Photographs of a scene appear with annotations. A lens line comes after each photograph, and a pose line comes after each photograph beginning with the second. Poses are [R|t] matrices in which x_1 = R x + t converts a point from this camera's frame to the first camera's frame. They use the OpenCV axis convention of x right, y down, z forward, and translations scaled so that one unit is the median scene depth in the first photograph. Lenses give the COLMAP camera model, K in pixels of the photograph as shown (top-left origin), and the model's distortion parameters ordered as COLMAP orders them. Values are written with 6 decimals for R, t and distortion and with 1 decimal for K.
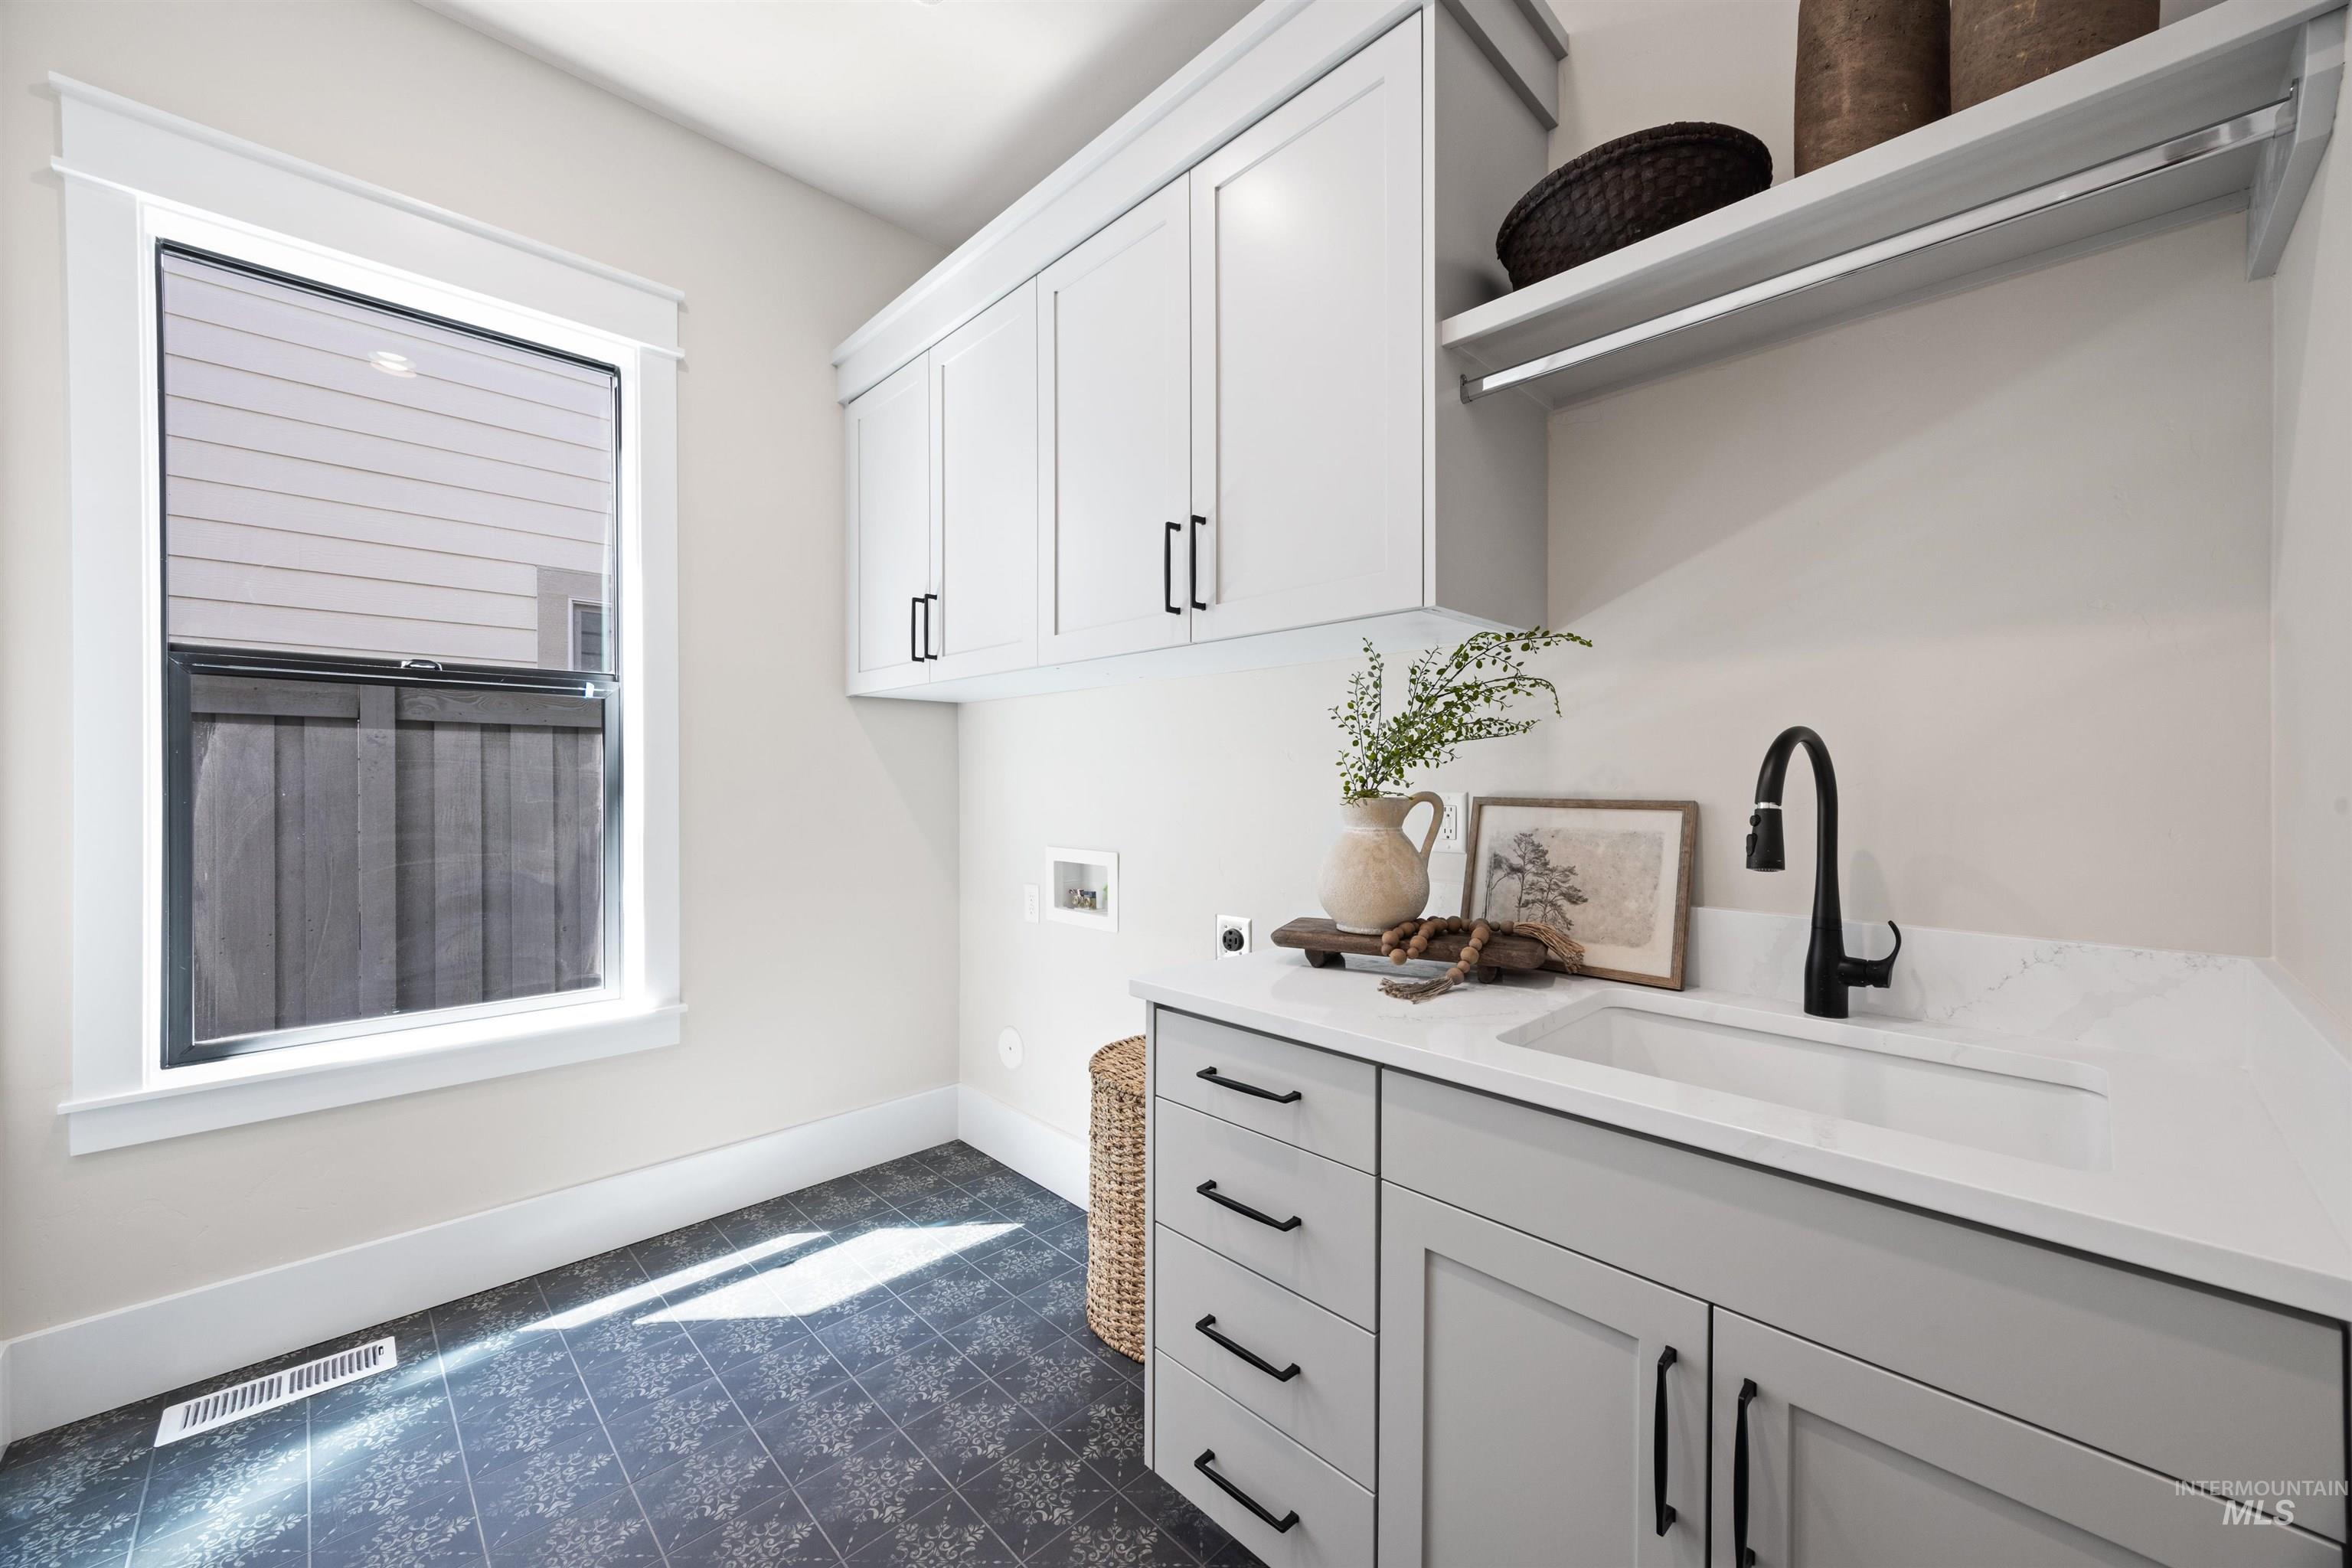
lens RADIAL K [[898.9, 0, 1176.5], [0, 898.9, 776.4], [0, 0, 1]] dist [0.006459, 0.000031]
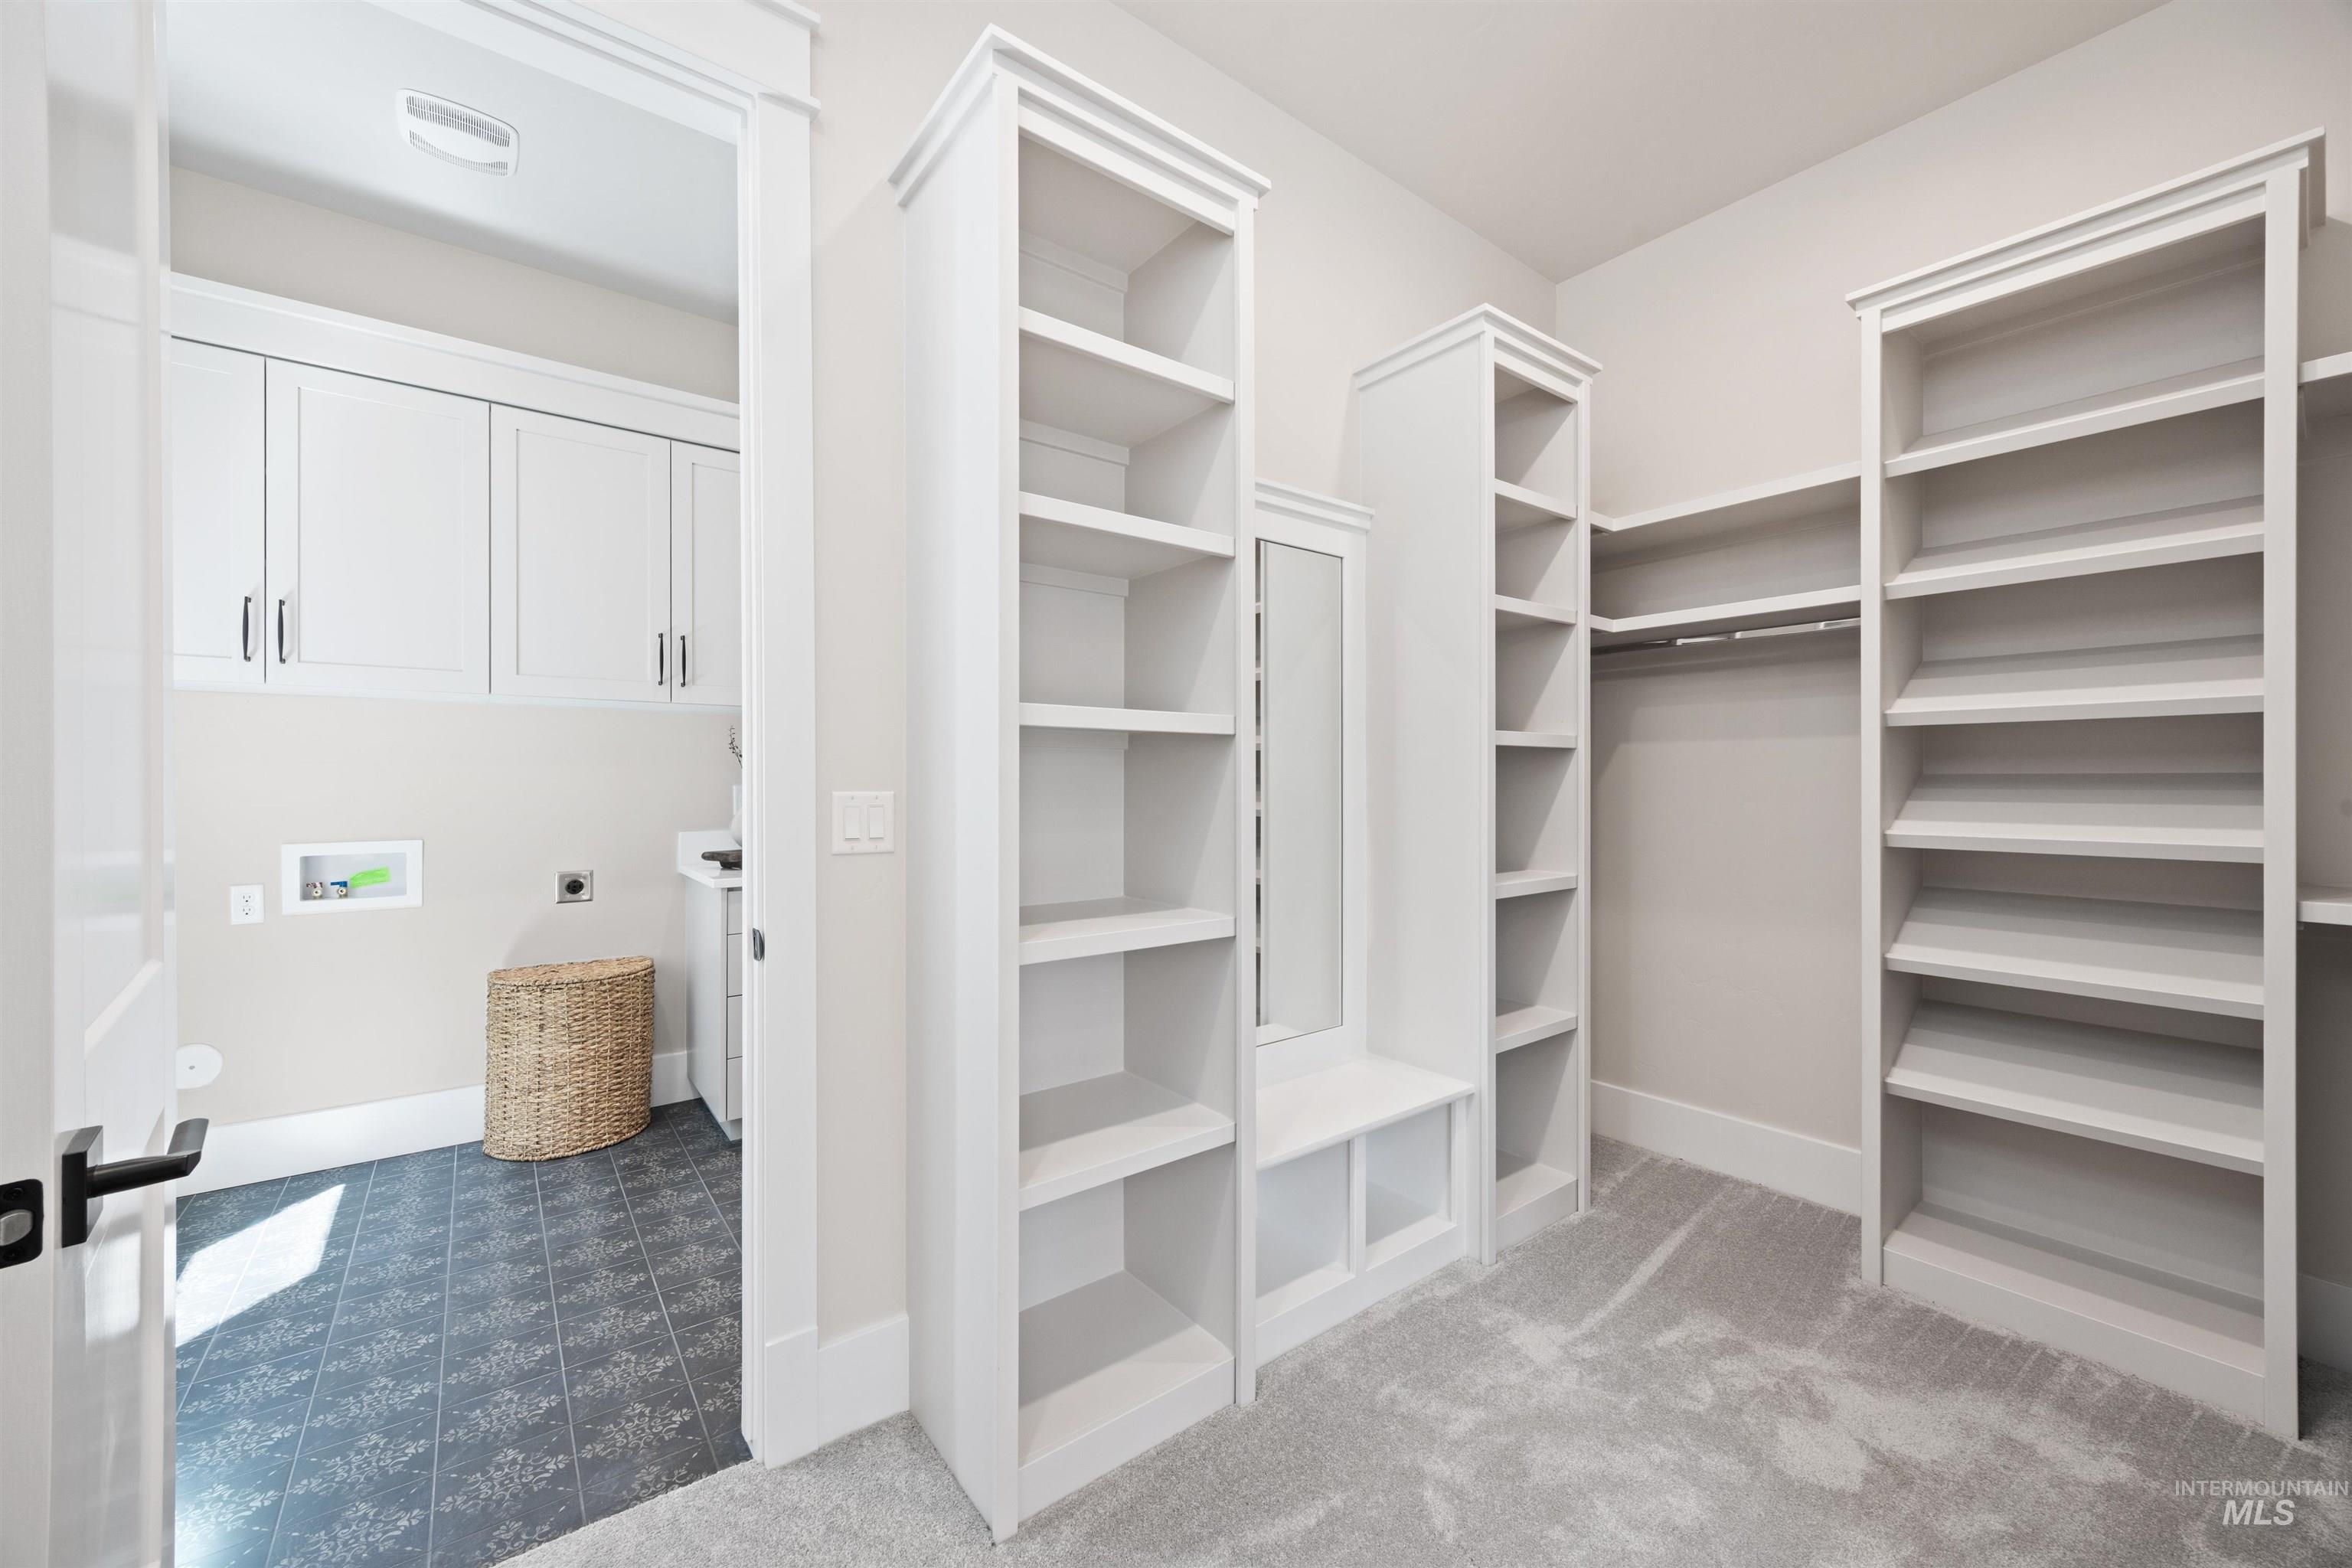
lens RADIAL K [[898.9, 0, 1181.2], [0, 898.9, 773.0], [0, 0, 1]] dist [0.006459, 0.000031]
pose [[0.115630, -0.005748, 0.993276, -1.508386], [0.003799, 0.999979, 0.005344, -0.002960], [-0.993285, 0.003156, 0.115649, -0.183188]]
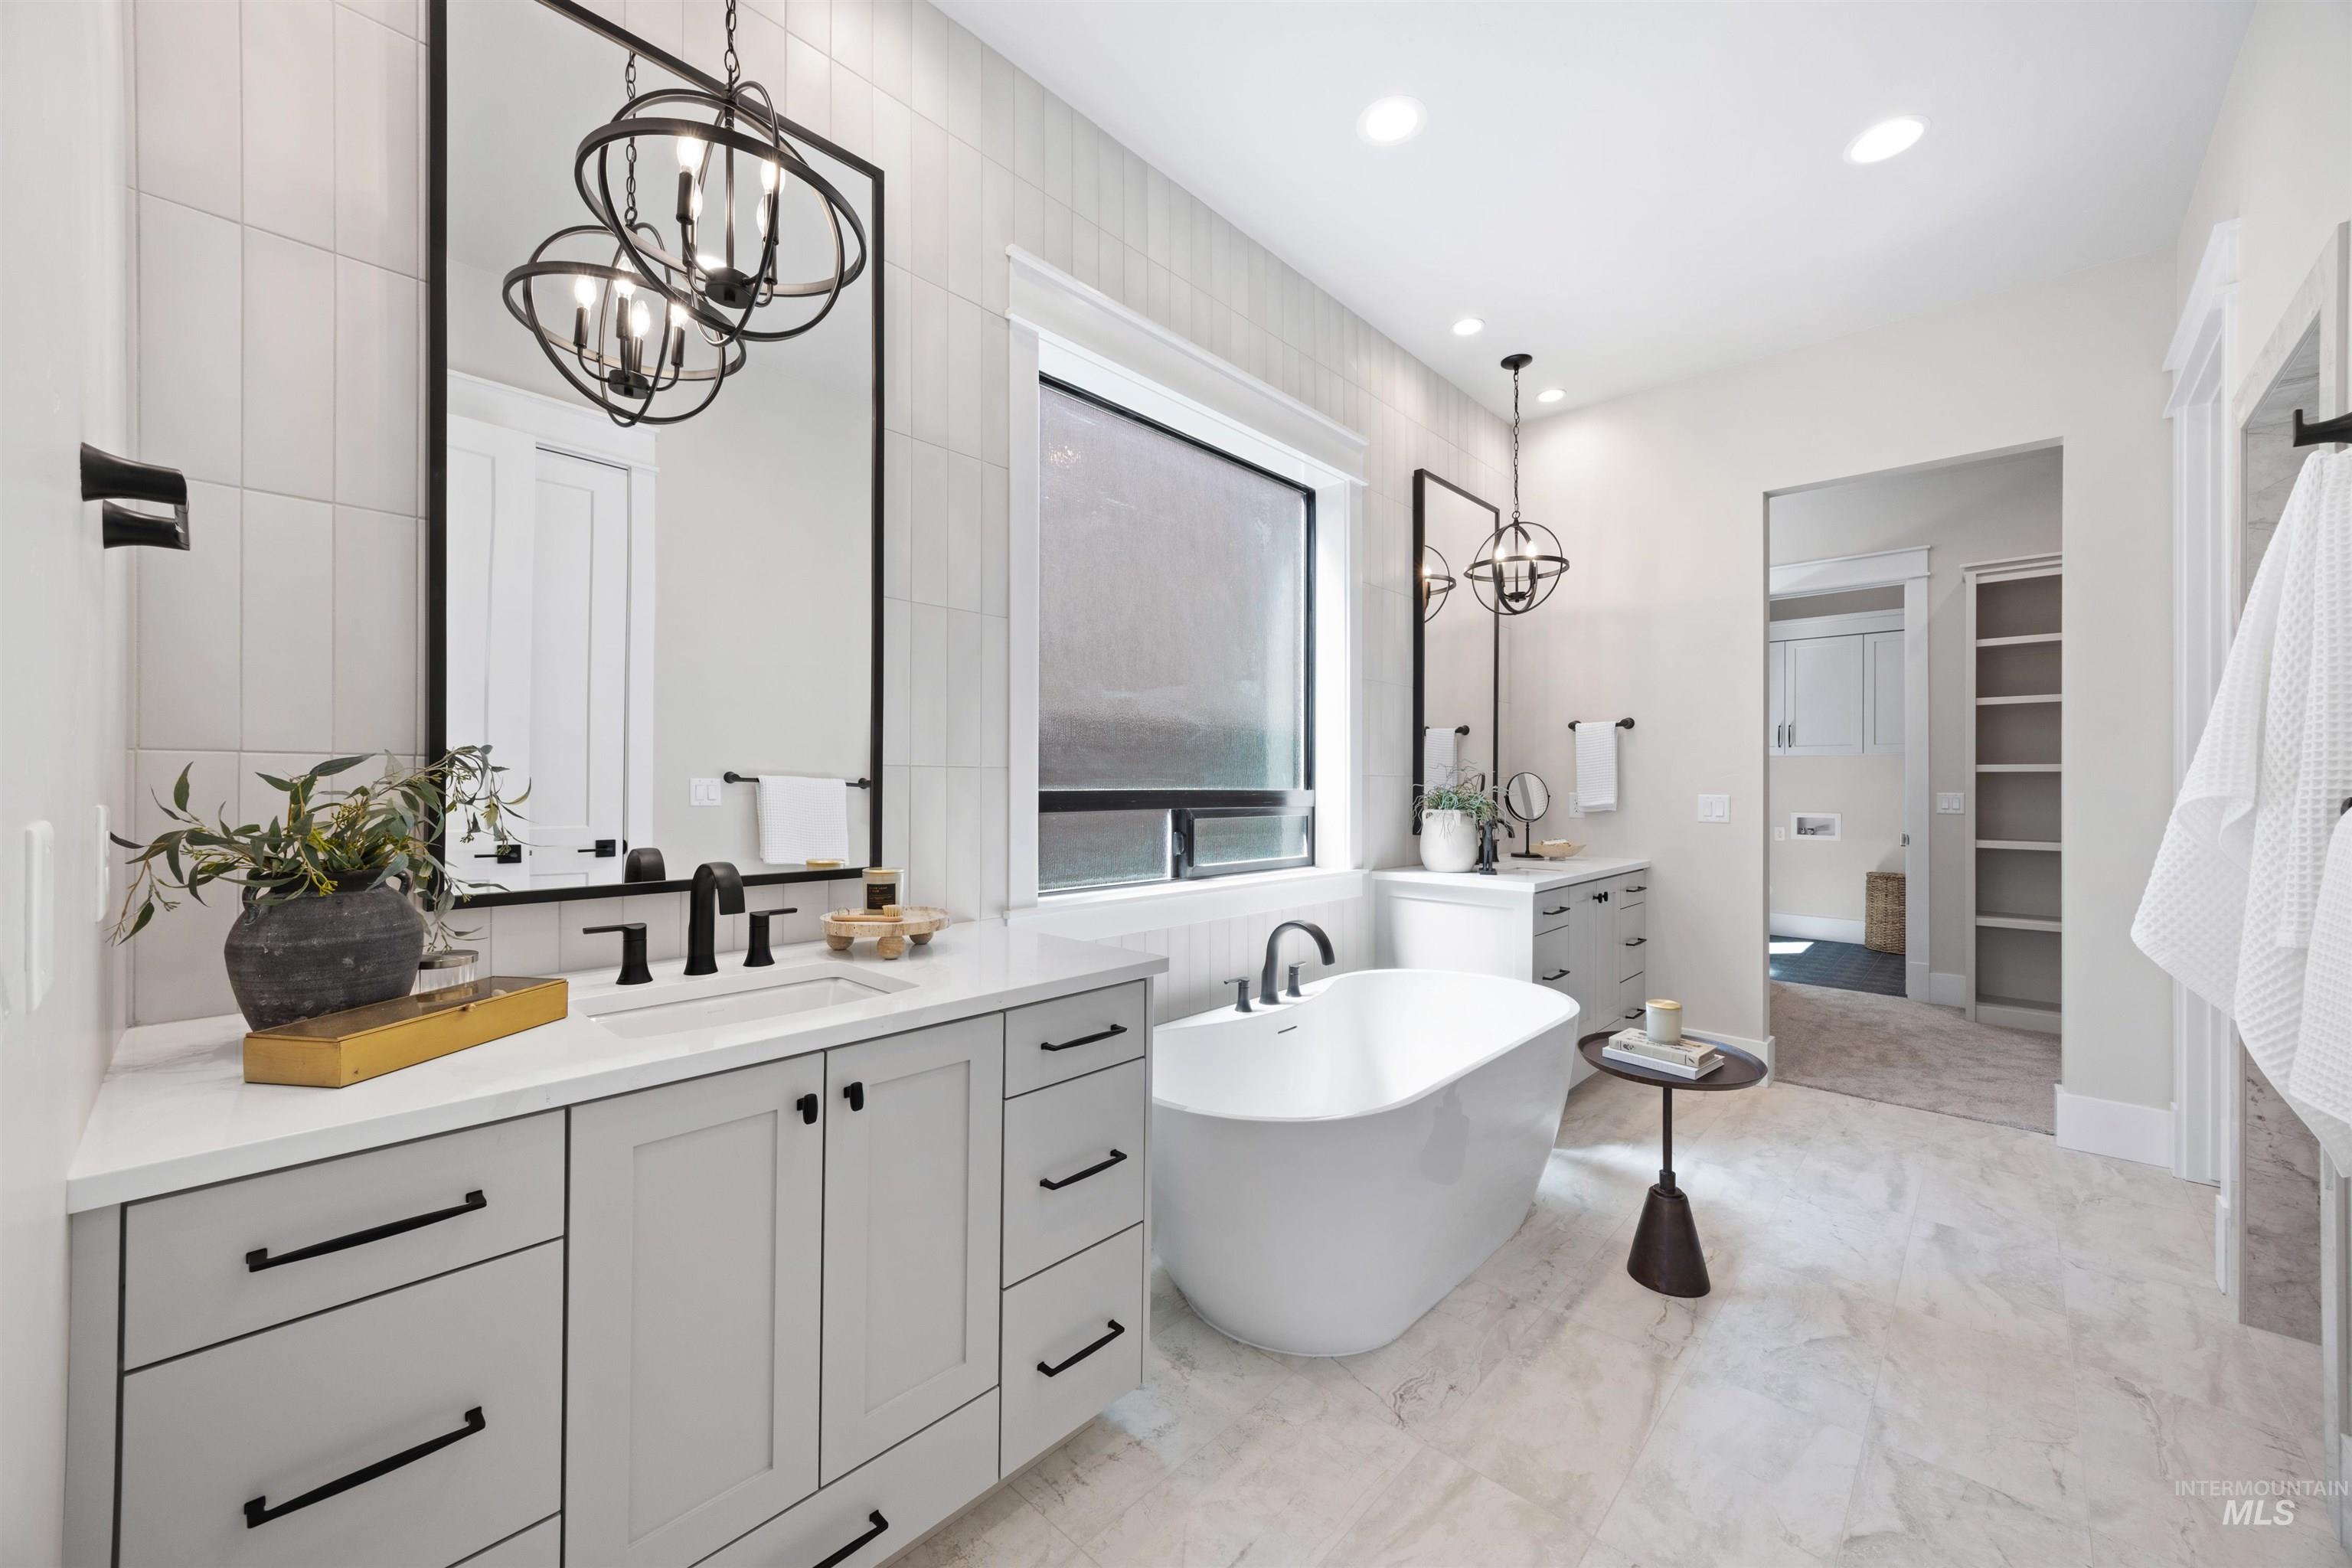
lens RADIAL K [[898.9, 0, 1167.6], [0, 898.9, 780.8], [0, 0, 1]] dist [0.006459, 0.000031]
pose [[0.998778, 0.001907, 0.049379, -3.010299], [-0.001750, 0.999993, -0.003230, 0.005936], [-0.049384, 0.003140, 0.998775, -2.202098]]
